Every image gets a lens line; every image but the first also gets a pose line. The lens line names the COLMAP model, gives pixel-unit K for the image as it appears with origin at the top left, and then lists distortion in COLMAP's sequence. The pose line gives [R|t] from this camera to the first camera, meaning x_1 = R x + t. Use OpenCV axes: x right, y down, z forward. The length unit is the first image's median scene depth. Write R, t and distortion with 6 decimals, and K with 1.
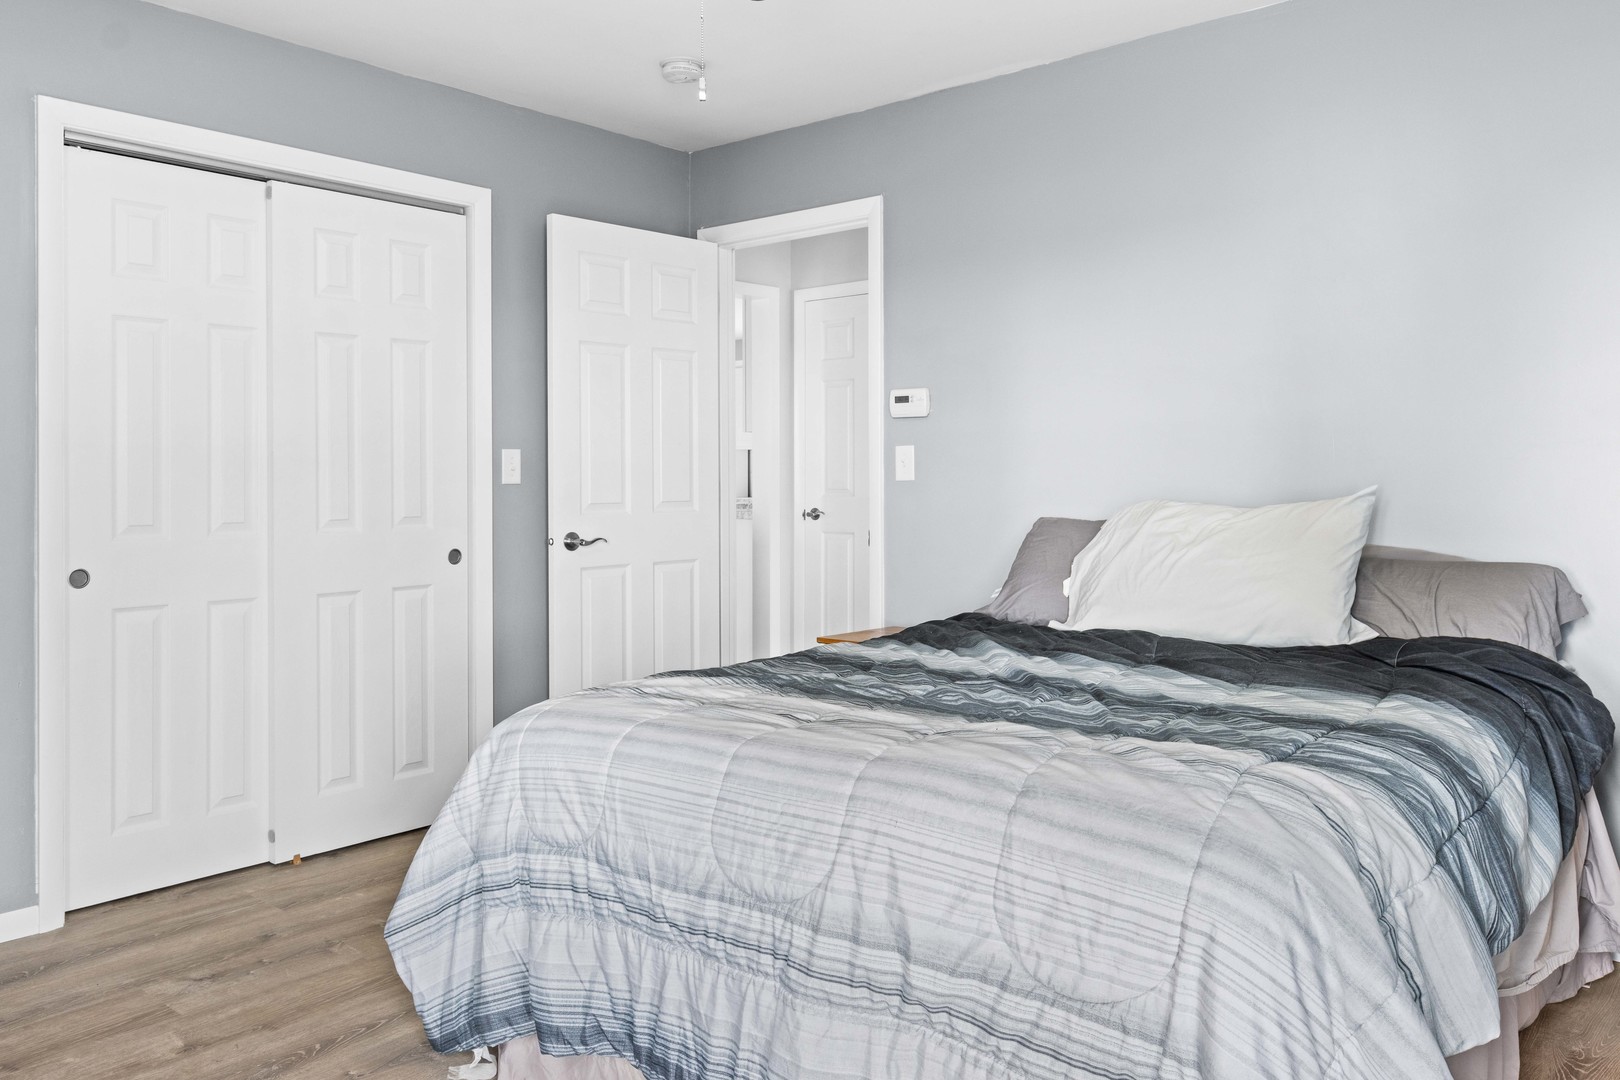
lens RADIAL K [[1206.5, 0, 813.7], [0, 1206.5, 536.7], [0, 0, 1]] dist [0.017464, -0.013350]
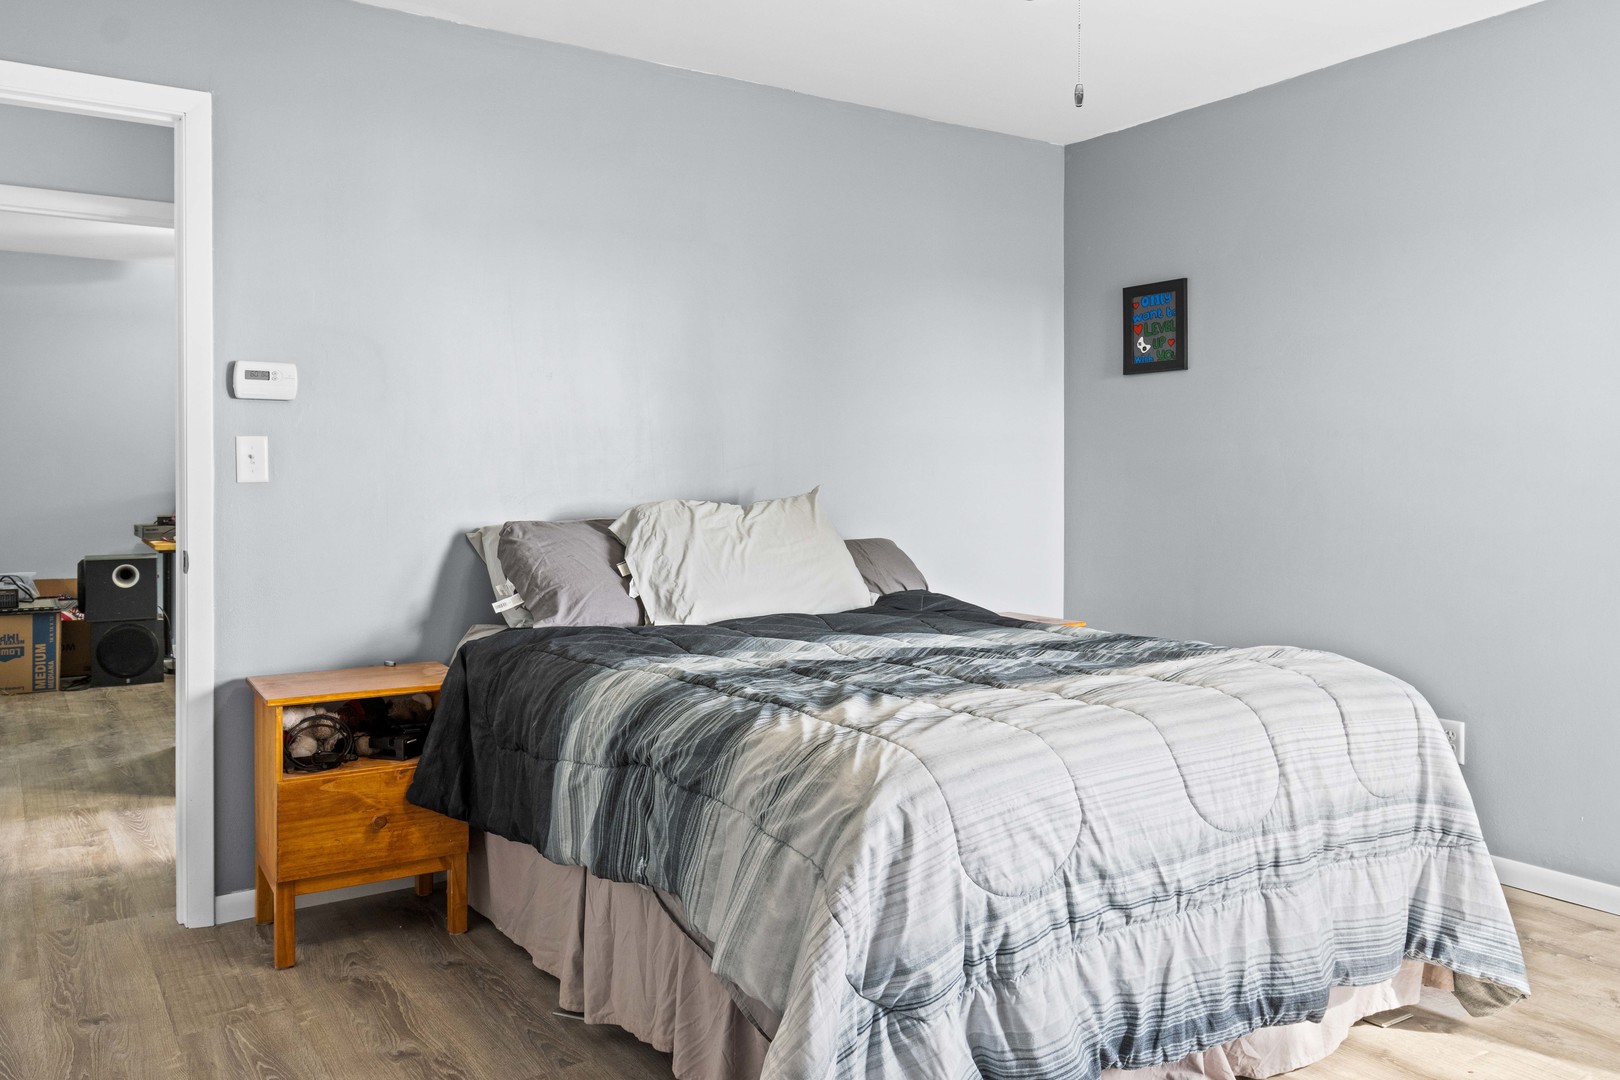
lens RADIAL K [[1206.5, 0, 814.2], [0, 1206.5, 533.2], [0, 0, 1]] dist [0.017464, -0.013350]
pose [[0.282914, -0.035778, 0.958478, -0.683642], [0.045945, 0.998662, 0.023717, -0.020603], [-0.958044, 0.037327, 0.284179, 0.557682]]
